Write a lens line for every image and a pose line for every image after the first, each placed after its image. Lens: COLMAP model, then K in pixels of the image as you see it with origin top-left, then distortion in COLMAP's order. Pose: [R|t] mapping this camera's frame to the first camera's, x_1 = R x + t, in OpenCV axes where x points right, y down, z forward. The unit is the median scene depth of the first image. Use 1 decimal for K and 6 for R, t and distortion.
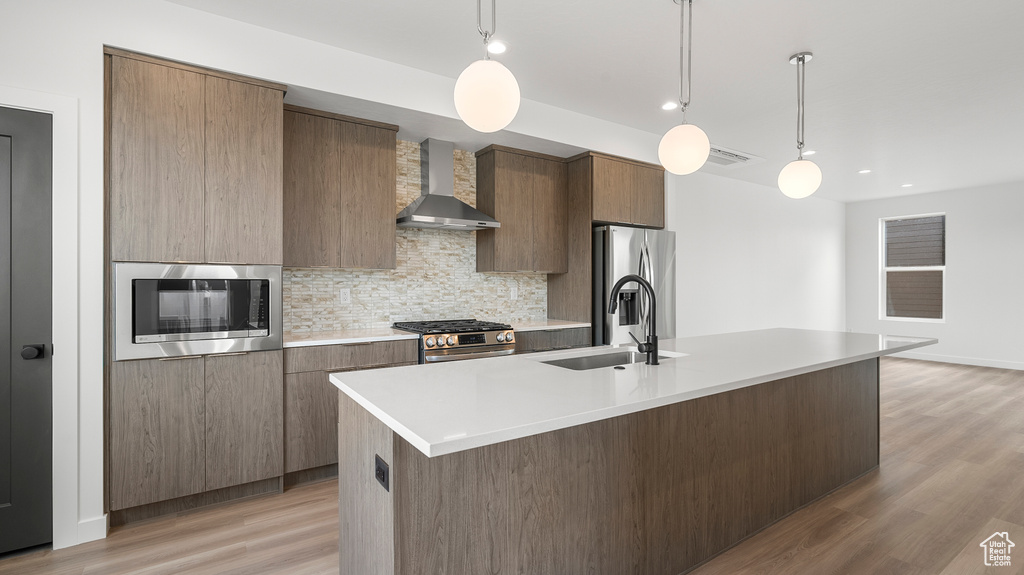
lens RADIAL K [[461.8, 0, 511.3], [0, 461.8, 284.6], [0, 0, 1]] dist [-0.003321, 0.000225]
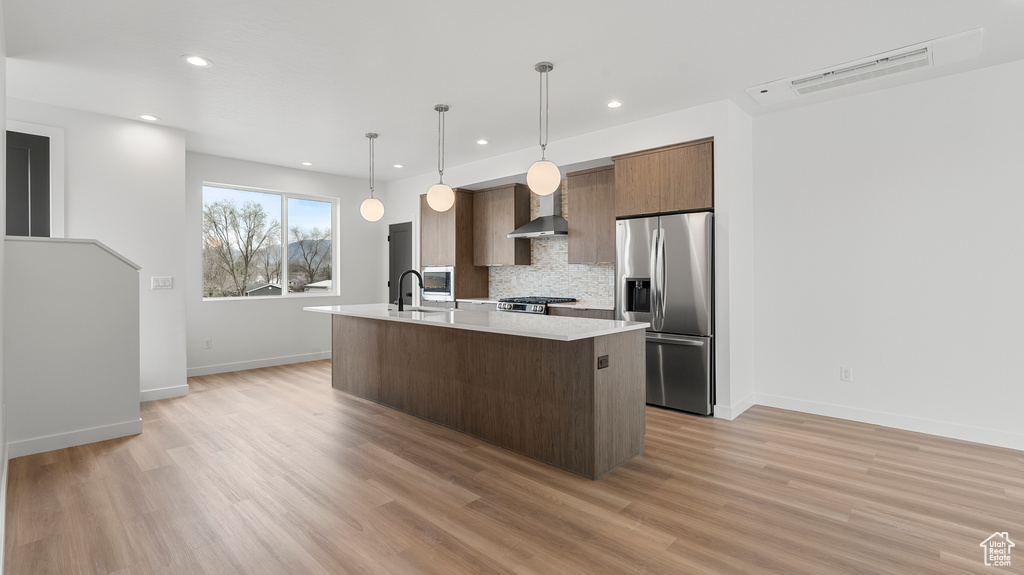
lens RADIAL K [[461.8, 0, 515.2], [0, 461.8, 281.4], [0, 0, 1]] dist [-0.003321, 0.000225]
pose [[0.237127, 0.014911, -0.971364, 1.252232], [0.003112, 0.999865, 0.016108, 0.000490], [0.971474, -0.006843, 0.237049, 0.501484]]
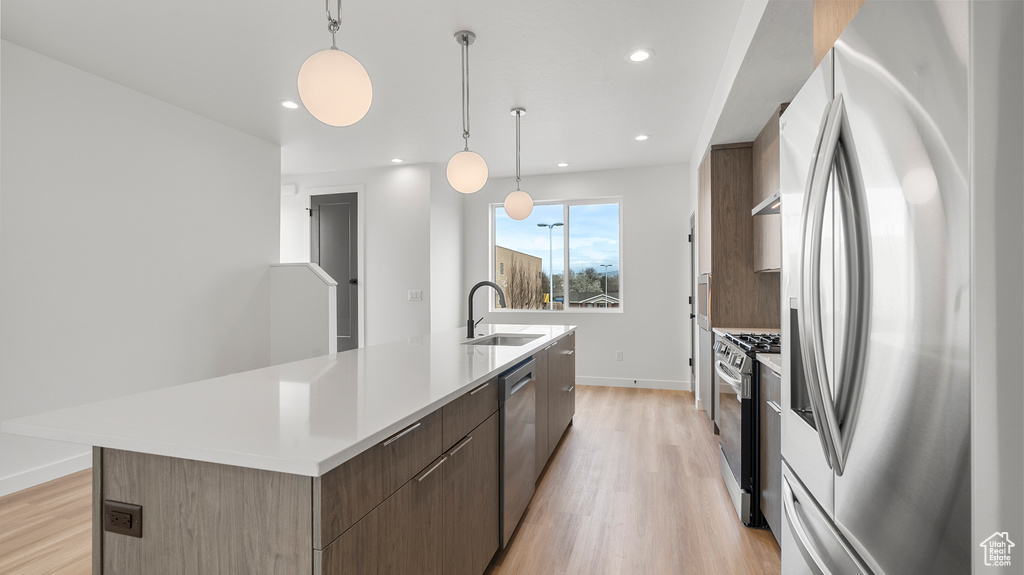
lens RADIAL K [[461.8, 0, 512.9], [0, 461.8, 290.5], [0, 0, 1]] dist [-0.003321, 0.000225]
pose [[-0.754837, 0.006169, -0.655883, 0.614097], [0.005518, 0.999980, 0.003055, 0.003275], [0.655889, -0.001313, -0.754856, 1.140032]]
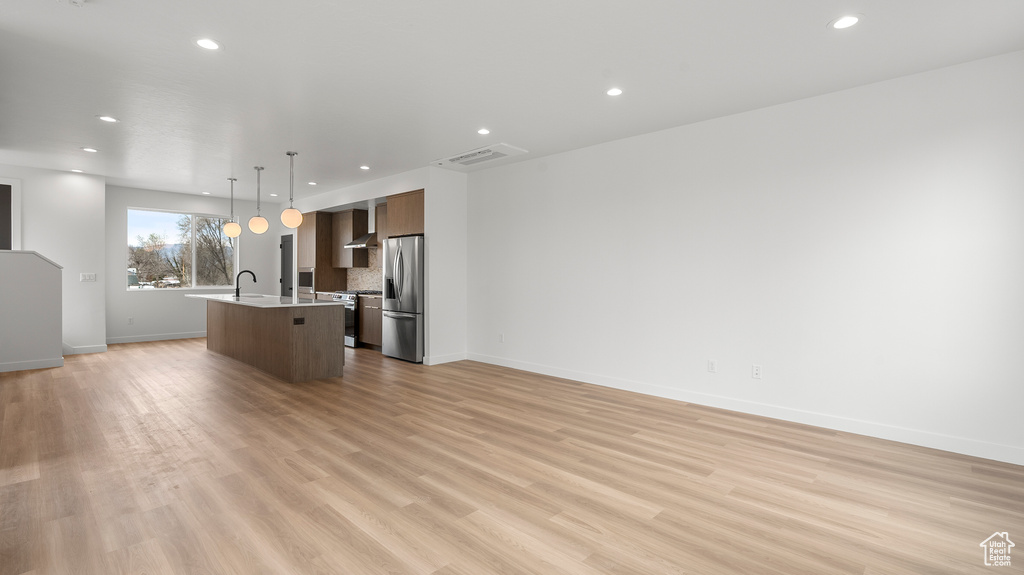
lens RADIAL K [[461.8, 0, 509.4], [0, 461.8, 284.3], [0, 0, 1]] dist [-0.003321, 0.000225]
pose [[0.230877, 0.021643, -0.972742, 1.994708], [-0.006832, 0.999764, 0.020623, -0.000207], [0.972959, 0.001884, 0.230971, 1.067786]]
